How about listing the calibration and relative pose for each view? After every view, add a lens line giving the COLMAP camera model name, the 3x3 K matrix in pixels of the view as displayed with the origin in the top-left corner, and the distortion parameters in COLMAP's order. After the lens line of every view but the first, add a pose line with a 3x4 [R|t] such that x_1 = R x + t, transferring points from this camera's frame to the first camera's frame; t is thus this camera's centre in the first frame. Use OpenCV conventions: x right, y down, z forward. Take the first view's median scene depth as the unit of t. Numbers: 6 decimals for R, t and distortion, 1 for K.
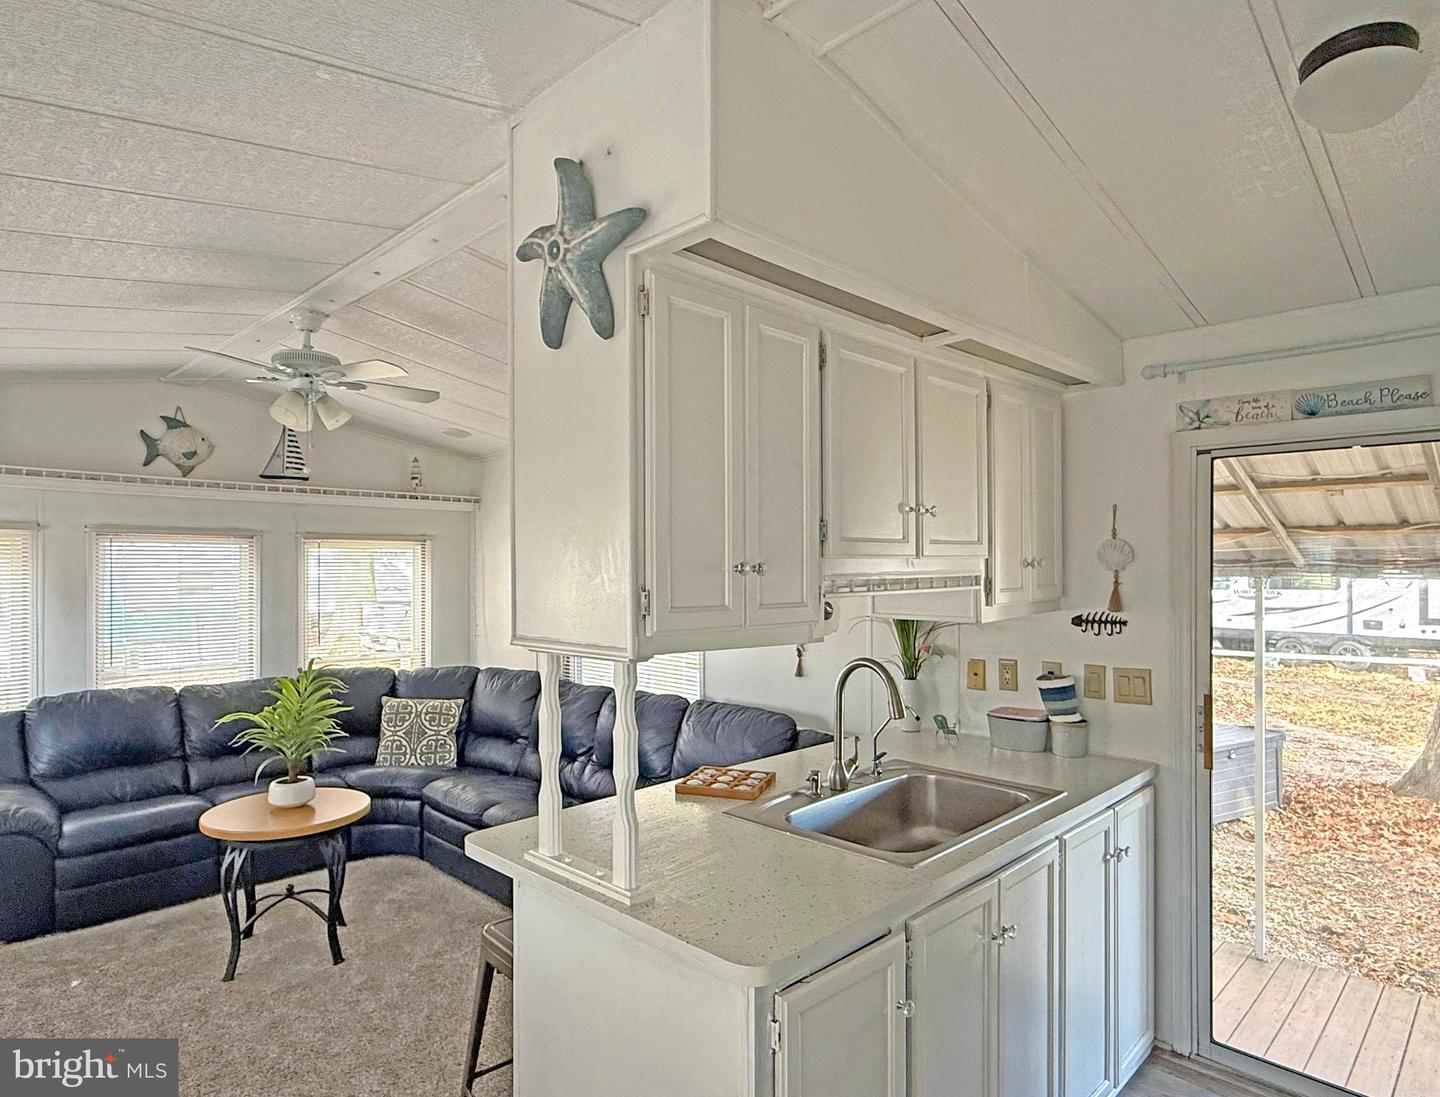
lens RADIAL K [[847.8, 0, 723.7], [0, 847.8, 557.7], [0, 0, 1]] dist [-0.000020, 0.002337]
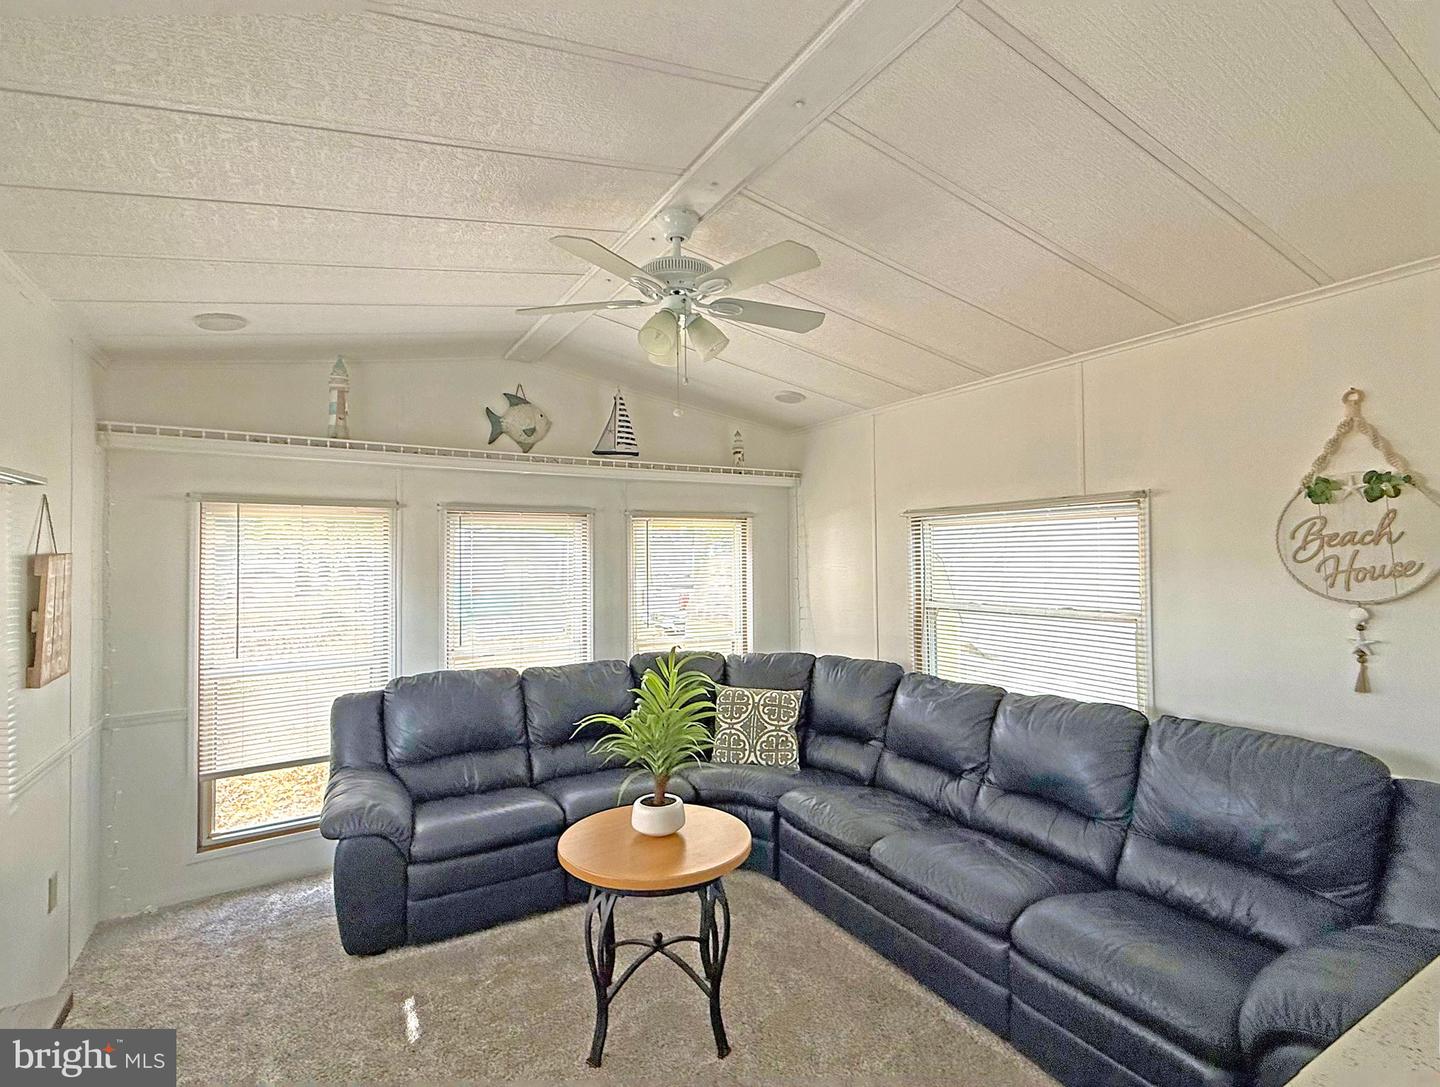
lens RADIAL K [[661.5, 0, 719.0], [0, 661.5, 539.8], [0, 0, 1]] dist [0.003371, 0.000035]
pose [[0.969476, -0.013937, -0.244788, -0.240043], [0.009155, 0.999745, -0.020663, 0.022985], [0.245013, 0.017791, 0.969356, 0.324815]]
